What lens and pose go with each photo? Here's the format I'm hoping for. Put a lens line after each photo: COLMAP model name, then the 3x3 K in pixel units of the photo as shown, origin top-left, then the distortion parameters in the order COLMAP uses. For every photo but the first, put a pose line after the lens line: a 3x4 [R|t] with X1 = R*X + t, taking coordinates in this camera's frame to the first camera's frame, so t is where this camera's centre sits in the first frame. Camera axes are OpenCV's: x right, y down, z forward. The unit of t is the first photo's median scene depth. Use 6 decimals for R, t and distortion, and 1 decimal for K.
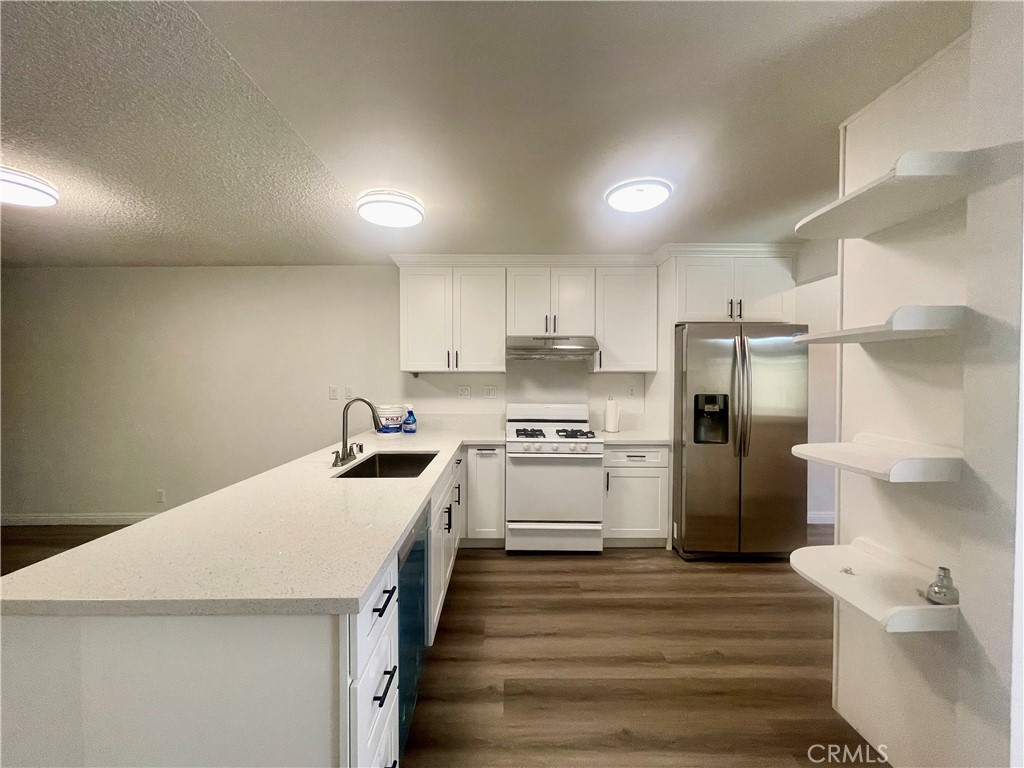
lens RADIAL K [[416.7, 0, 507.4], [0, 416.7, 386.2], [0, 0, 1]] dist [0.000599, -0.000237]
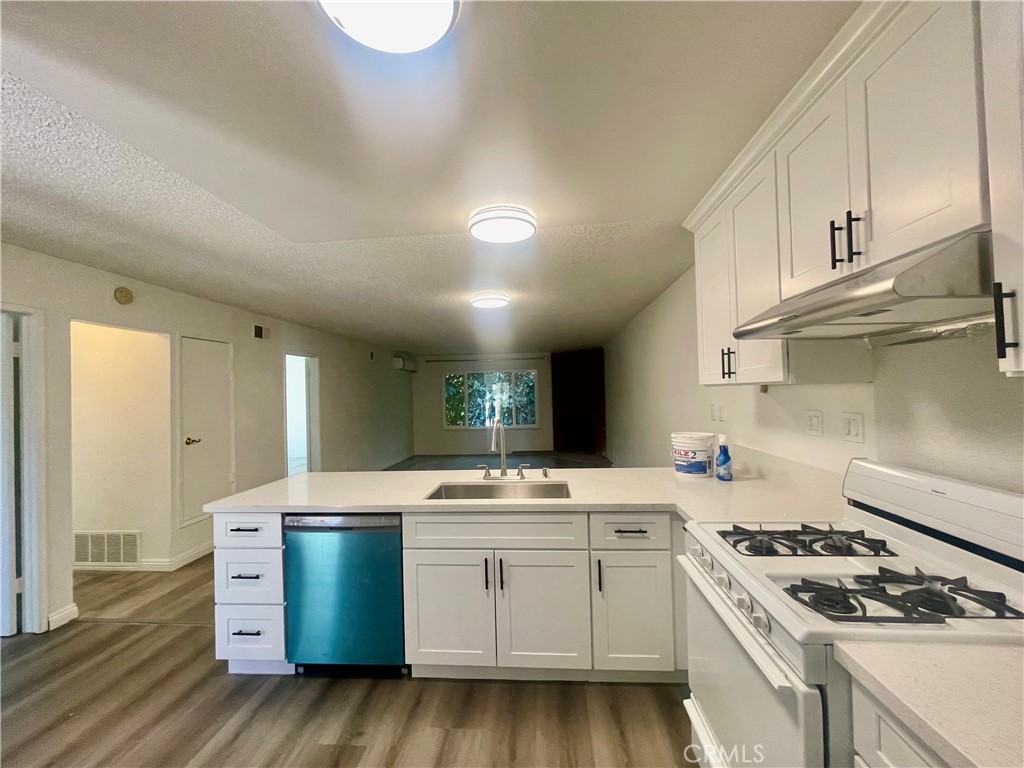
lens RADIAL K [[434.5, 0, 496.8], [0, 434.5, 386.4], [0, 0, 1]] dist [0.000548, -0.000052]
pose [[-0.118021, -0.012971, -0.992926, 0.528276], [0.008682, 0.999863, -0.014093, -0.028854], [0.992973, -0.010284, -0.117893, 0.826251]]
